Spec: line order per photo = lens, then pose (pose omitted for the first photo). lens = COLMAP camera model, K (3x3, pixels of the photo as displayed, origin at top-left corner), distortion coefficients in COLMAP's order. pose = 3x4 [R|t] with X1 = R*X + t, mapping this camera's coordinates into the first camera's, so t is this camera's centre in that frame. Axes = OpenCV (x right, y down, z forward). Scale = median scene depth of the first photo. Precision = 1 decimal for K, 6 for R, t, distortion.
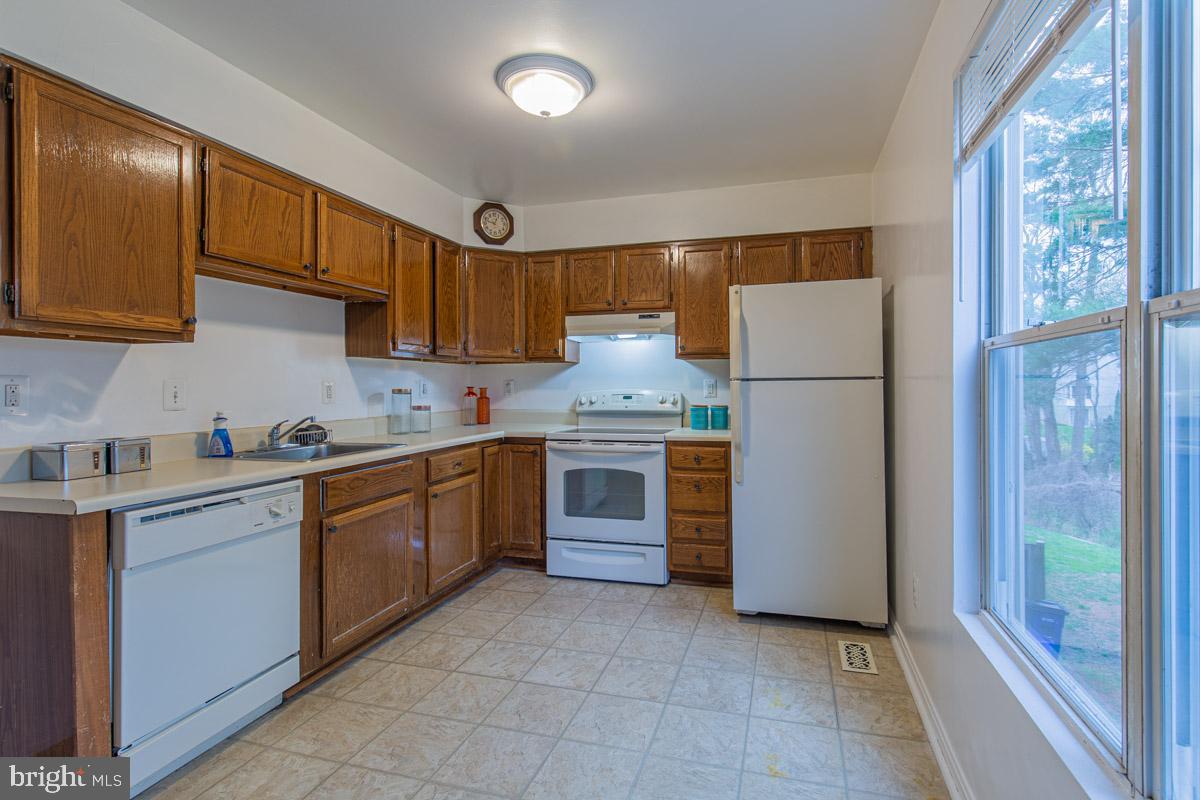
lens RADIAL K [[559.0, 0, 574.2], [0, 559.0, 398.0], [0, 0, 1]] dist [0.001681, 0.000016]
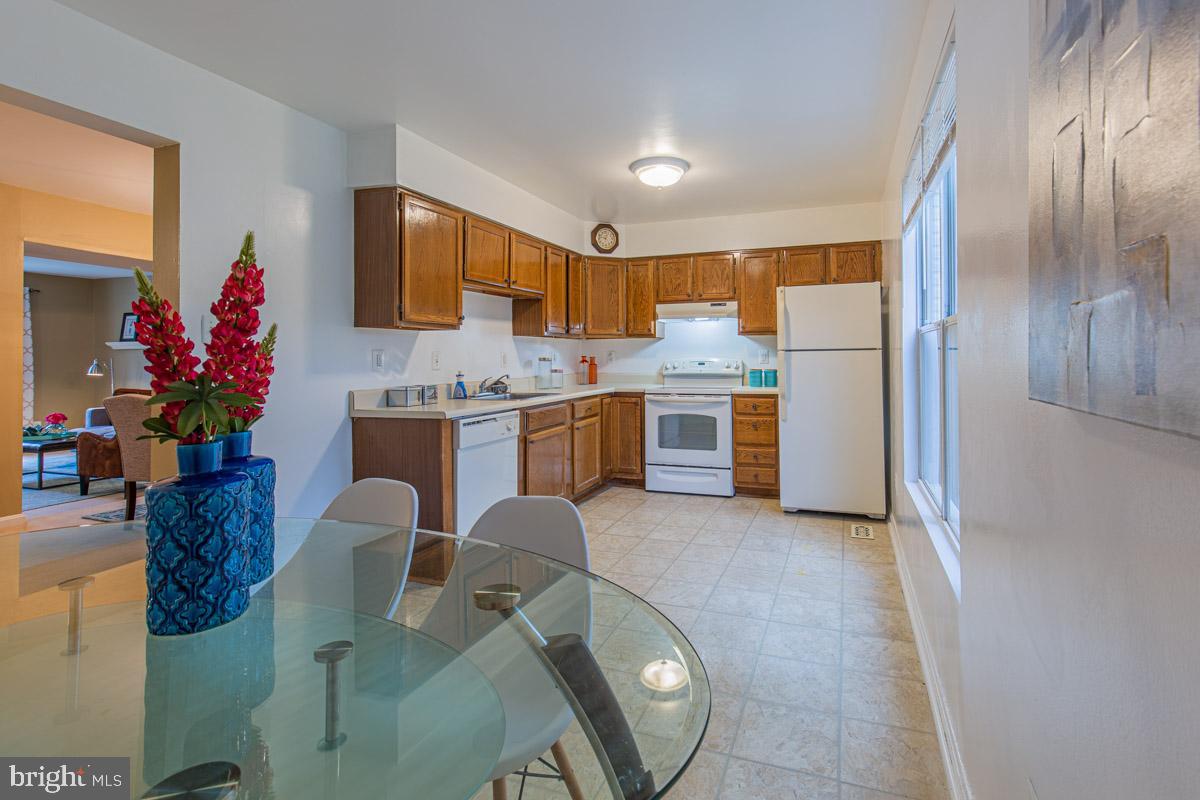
lens RADIAL K [[540.2, 0, 599.2], [0, 540.2, 361.5], [0, 0, 1]] dist [0.001011, 0.000079]
pose [[0.998397, -0.001456, -0.056587, -0.093069], [0.000797, 0.999932, -0.011657, 0.010450], [0.056600, 0.011593, 0.998330, -0.380045]]
